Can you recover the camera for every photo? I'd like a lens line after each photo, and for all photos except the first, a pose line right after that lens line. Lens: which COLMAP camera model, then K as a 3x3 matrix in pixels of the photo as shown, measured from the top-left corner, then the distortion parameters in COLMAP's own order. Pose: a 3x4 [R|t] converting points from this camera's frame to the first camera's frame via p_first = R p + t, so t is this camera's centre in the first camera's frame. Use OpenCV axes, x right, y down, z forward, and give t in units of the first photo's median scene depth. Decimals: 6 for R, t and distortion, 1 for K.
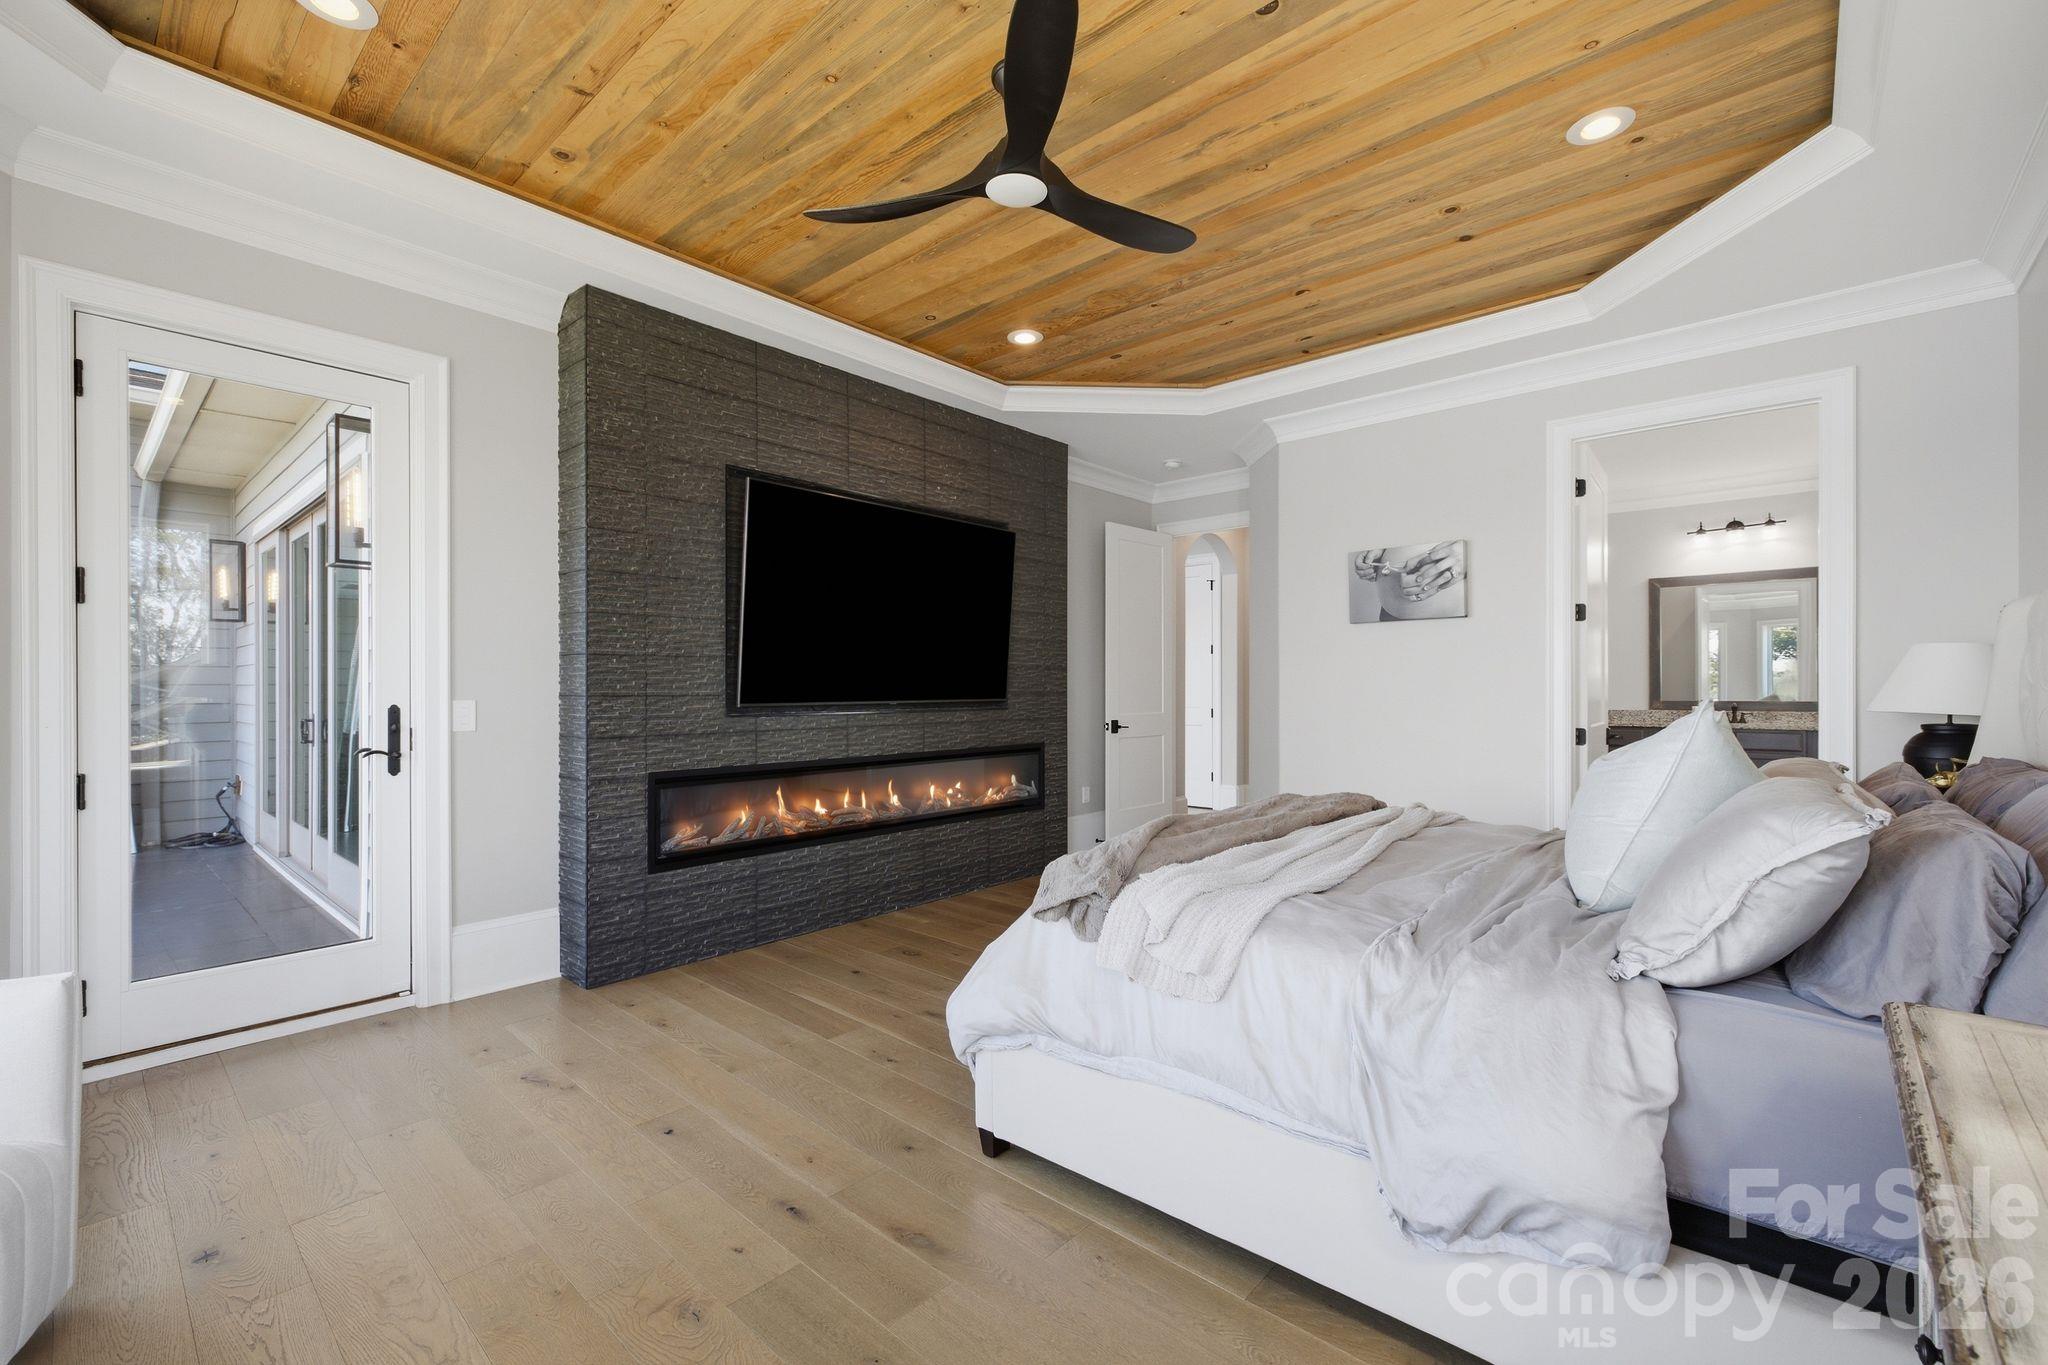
lens RADIAL K [[856.6, 0, 1037.1], [0, 856.6, 688.4], [0, 0, 1]] dist [-0.000907, 0.000194]
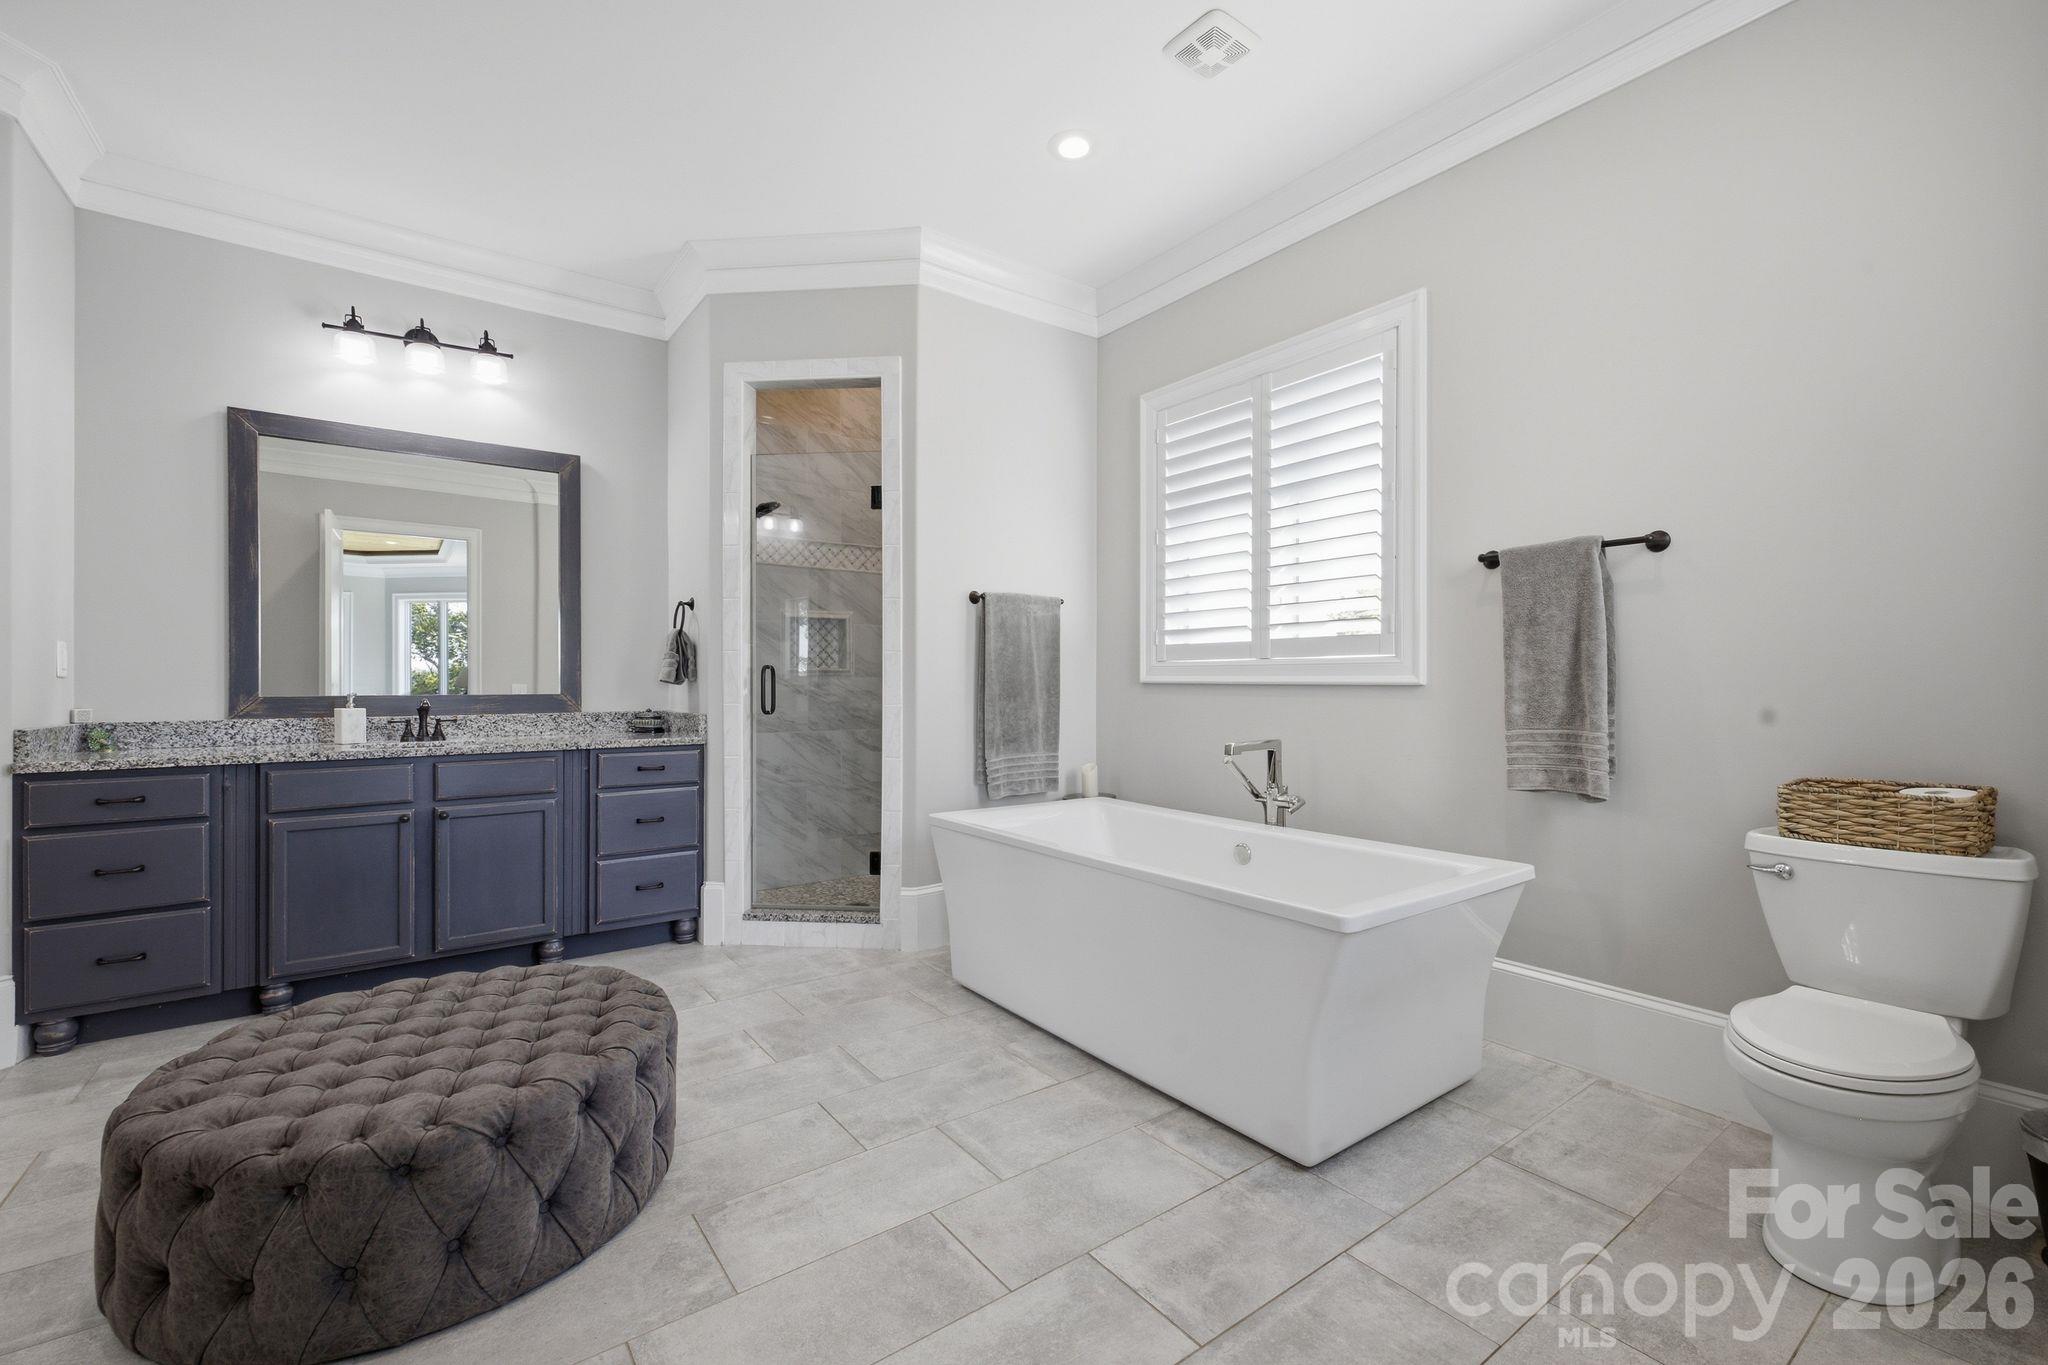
lens RADIAL K [[856.6, 0, 1037.1], [0, 856.6, 688.4], [0, 0, 1]] dist [-0.000907, 0.000194]
pose [[0.205157, -0.004473, 0.978719, 0.391087], [-0.004007, 0.999977, 0.005410, 0.006519], [-0.978721, -0.005032, 0.205134, 0.533301]]
